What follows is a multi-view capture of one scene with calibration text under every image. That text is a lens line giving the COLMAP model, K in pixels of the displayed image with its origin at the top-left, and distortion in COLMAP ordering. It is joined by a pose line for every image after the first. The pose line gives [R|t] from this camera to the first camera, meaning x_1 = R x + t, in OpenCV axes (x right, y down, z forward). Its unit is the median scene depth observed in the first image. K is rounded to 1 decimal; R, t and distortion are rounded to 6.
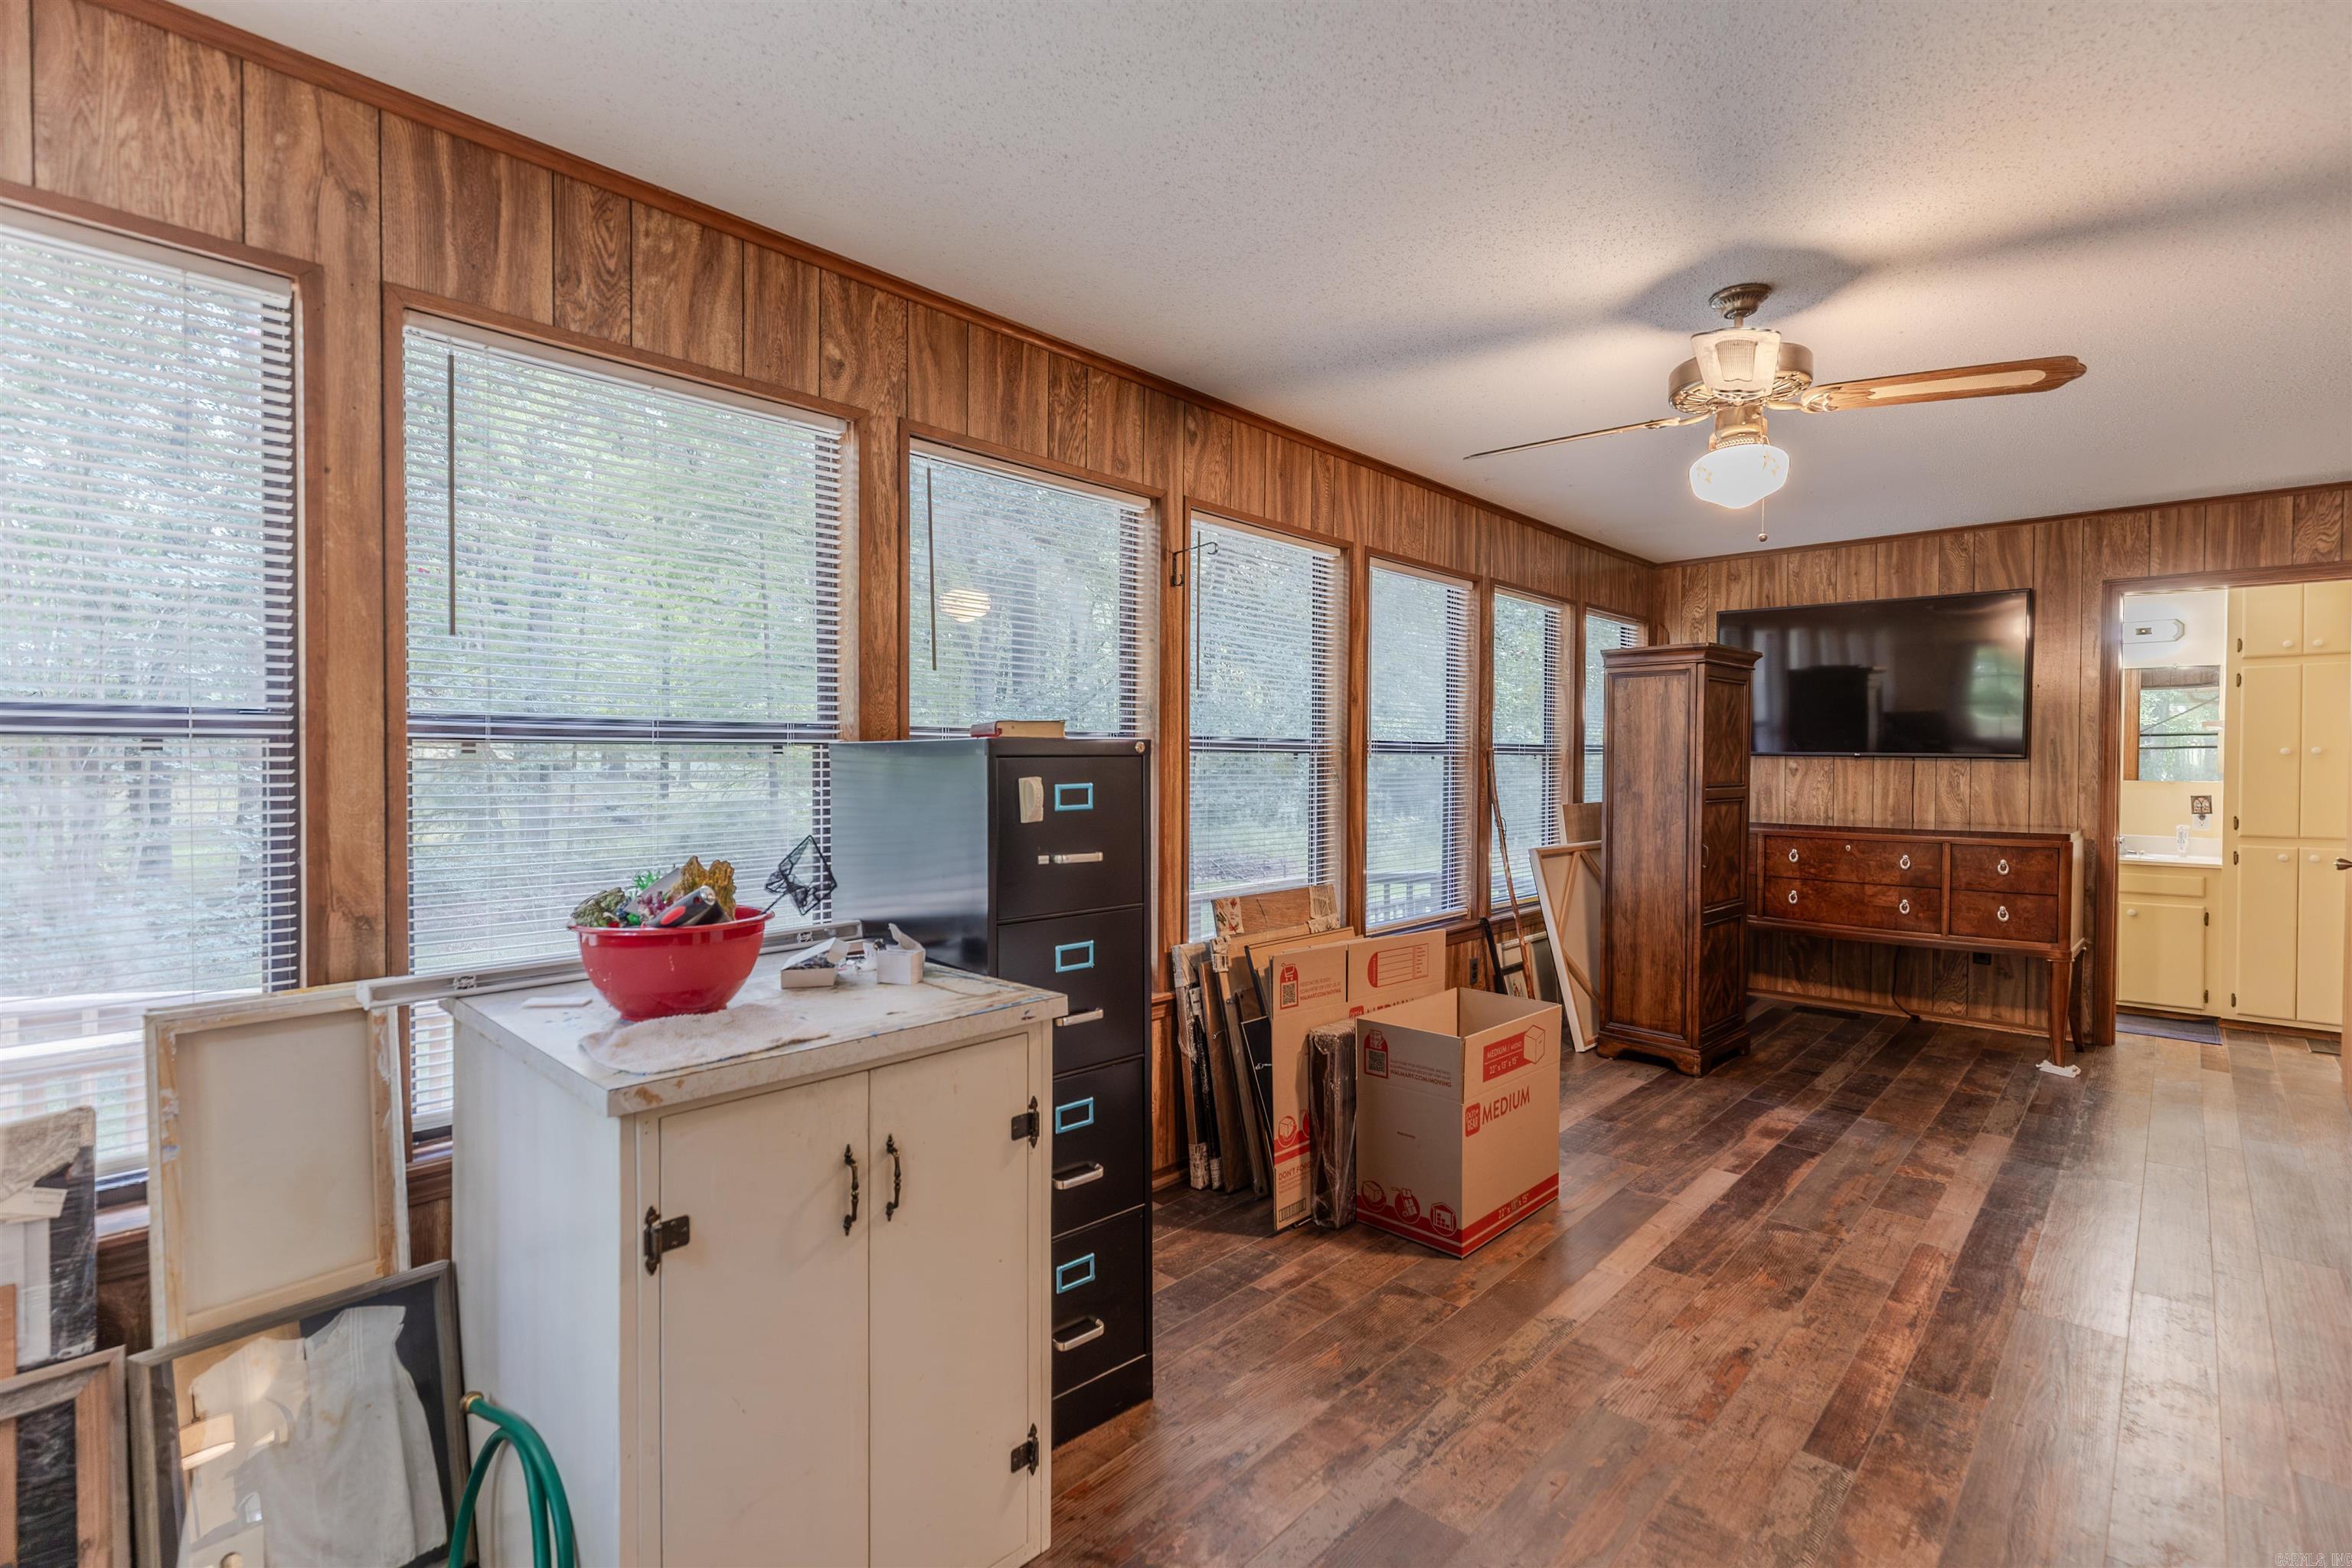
lens RADIAL K [[1087.8, 0, 1184.1], [0, 1087.8, 778.0], [0, 0, 1]] dist [0.003570, -0.001290]
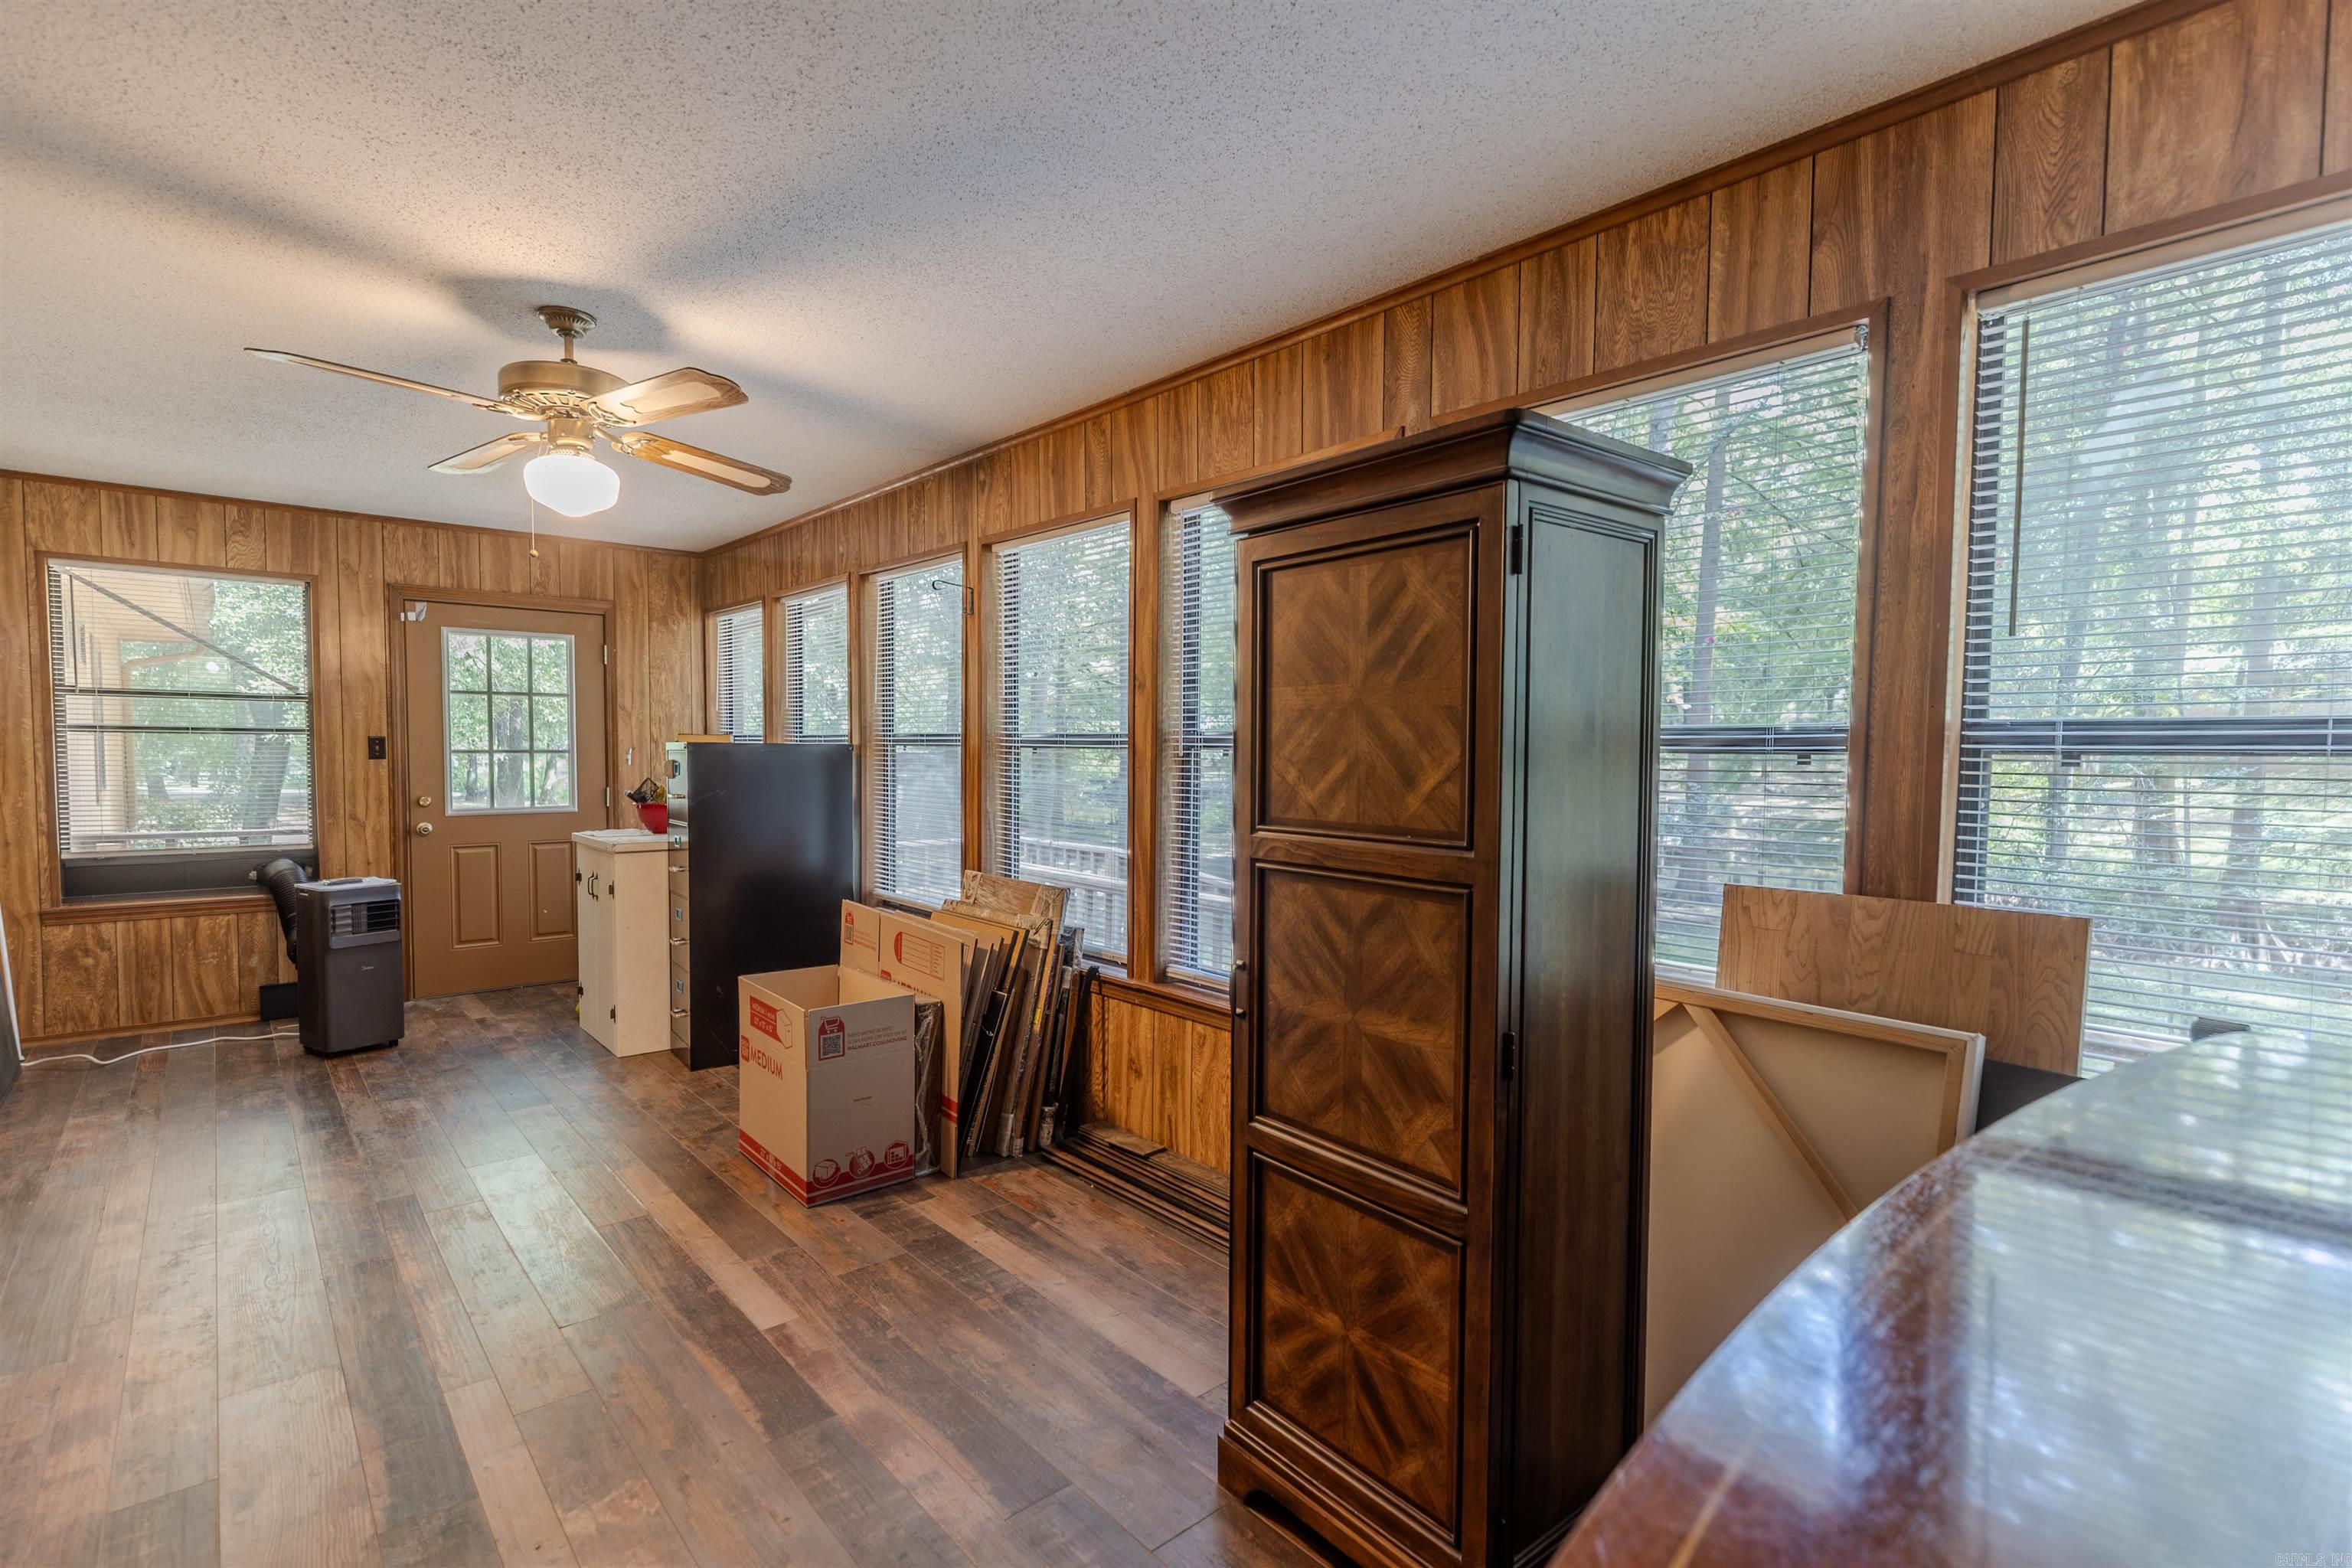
lens RADIAL K [[1087.8, 0, 1165.0], [0, 1087.8, 785.6], [0, 0, 1]] dist [0.003570, -0.001290]
pose [[-0.109091, 0.031973, -0.993517, 1.009831], [-0.022626, 0.999144, 0.034639, -0.024378], [0.993774, 0.026258, -0.108274, 1.132921]]
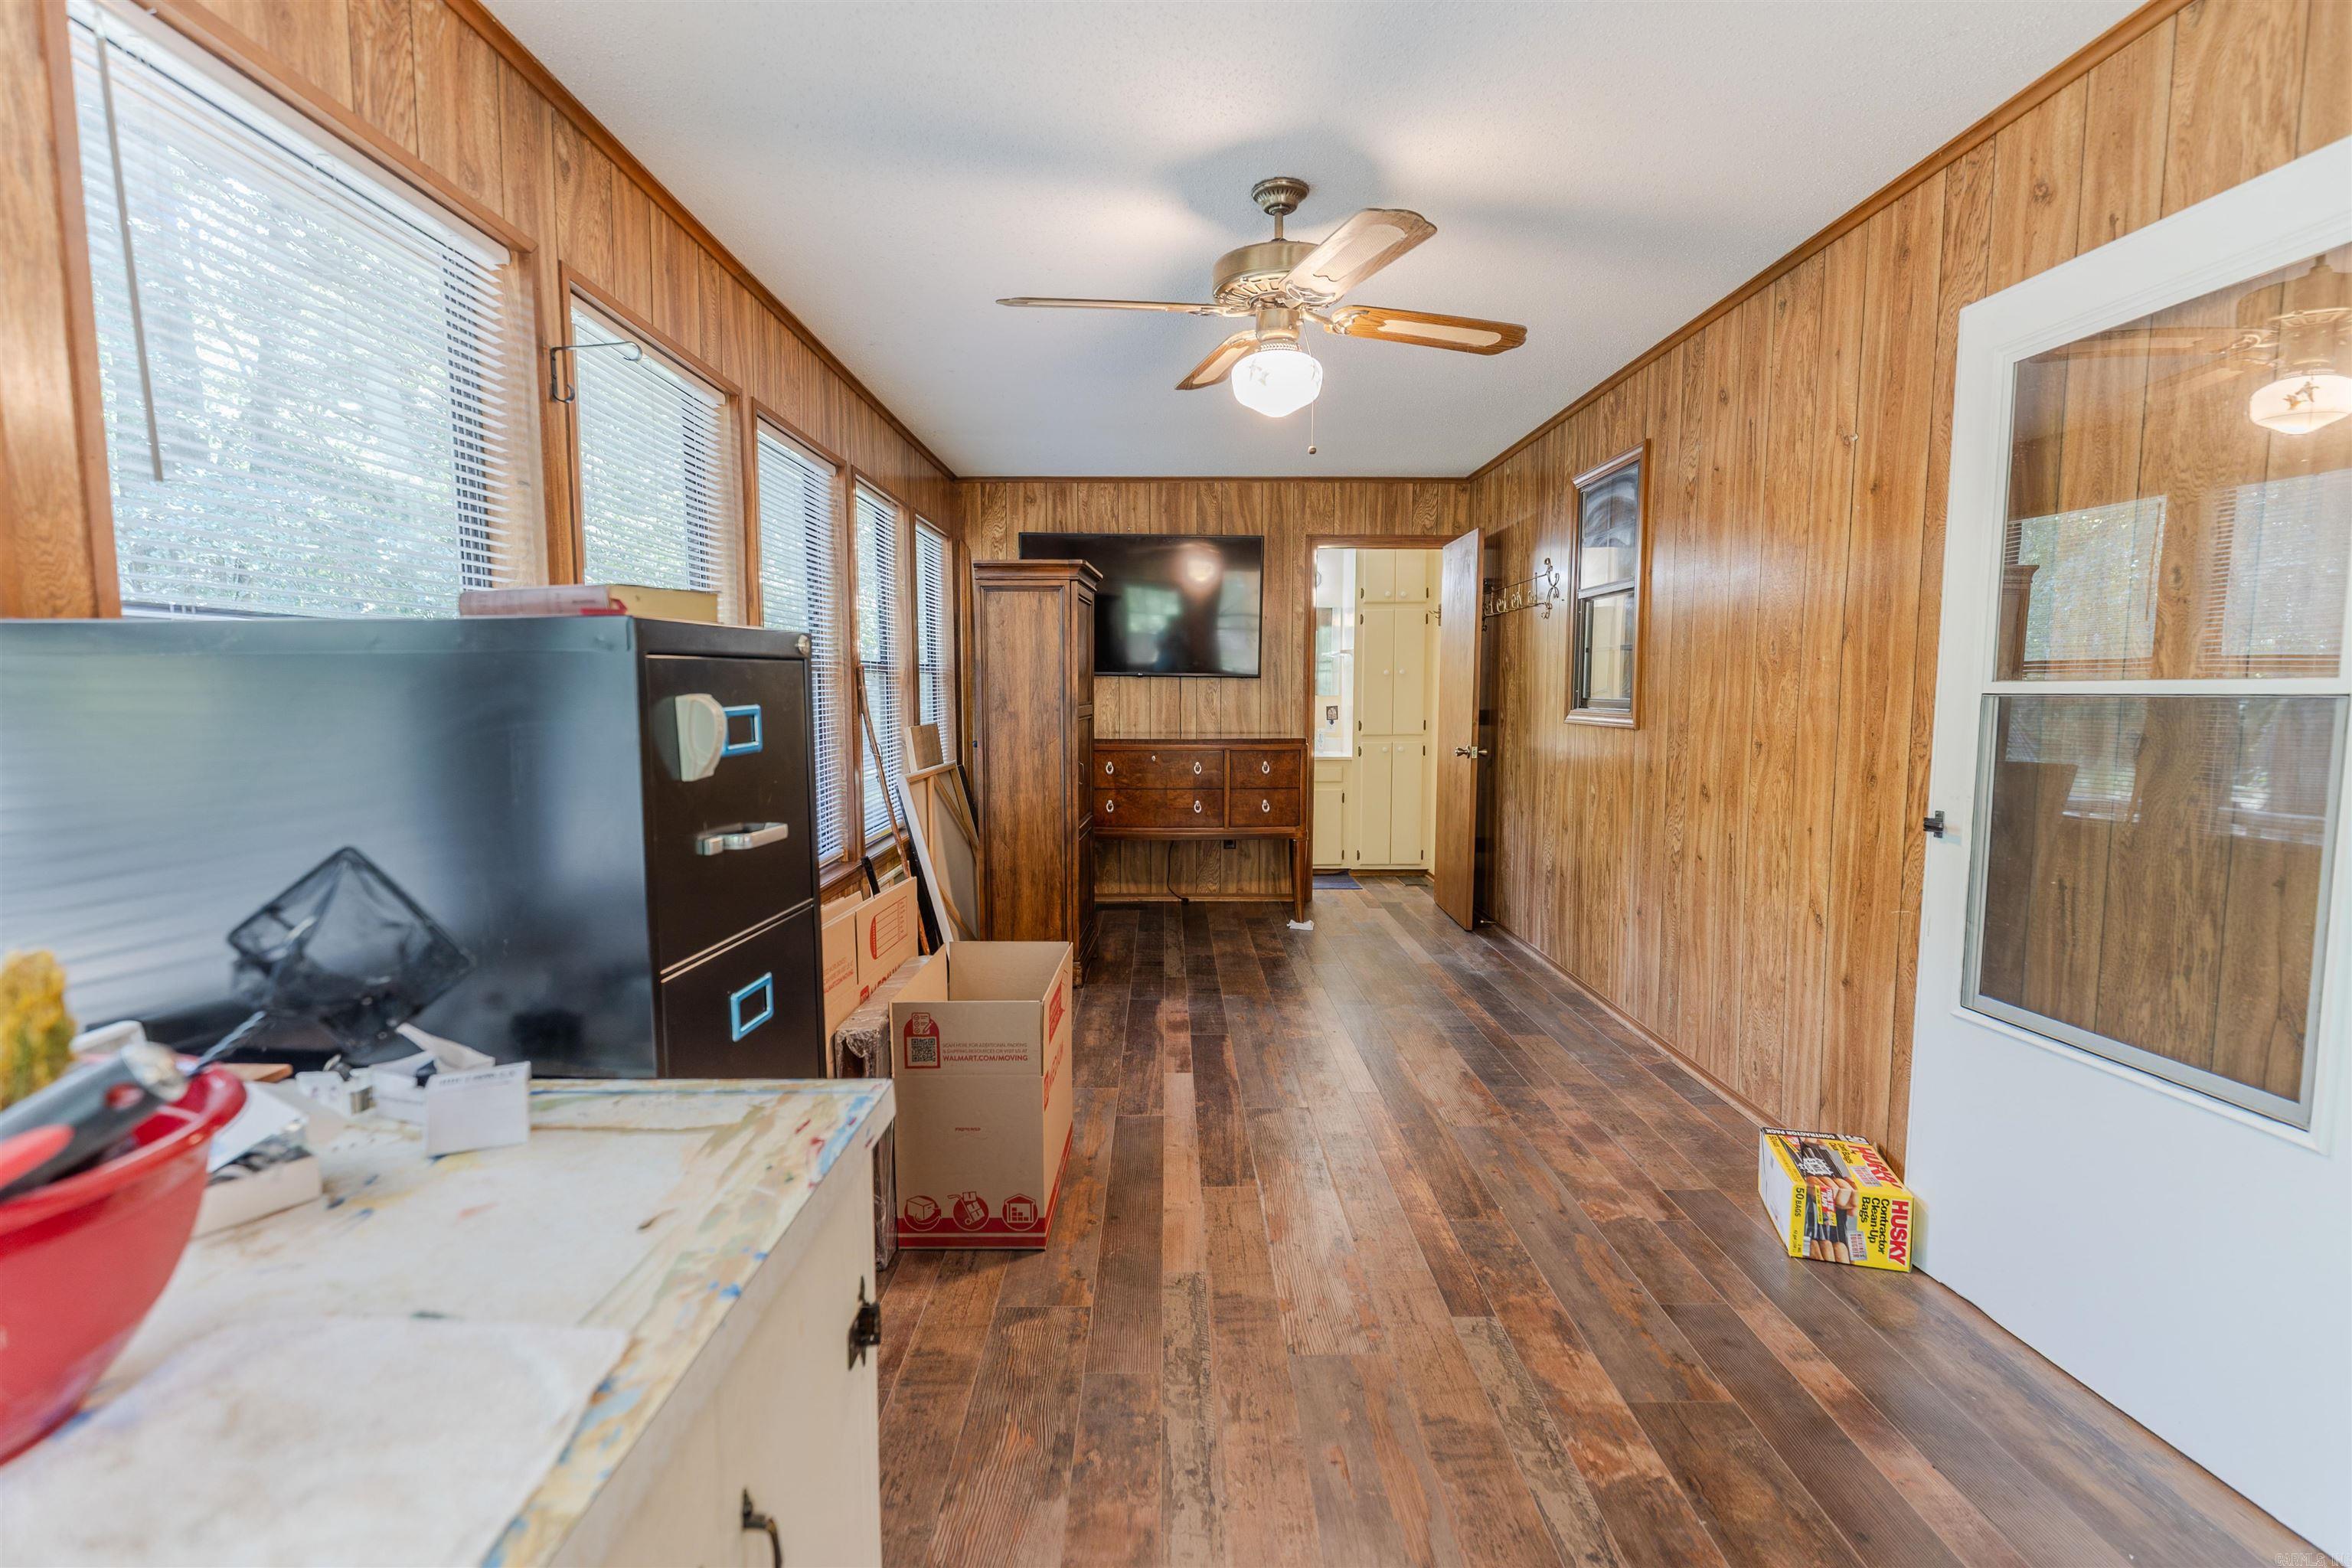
lens RADIAL K [[1087.8, 0, 1191.1], [0, 1087.8, 791.2], [0, 0, 1]] dist [0.003570, -0.001290]
pose [[0.721976, -0.070124, 0.688356, -0.164132], [0.013367, 0.996079, 0.087452, 0.001508], [-0.691789, -0.053937, 0.720082, 0.219280]]
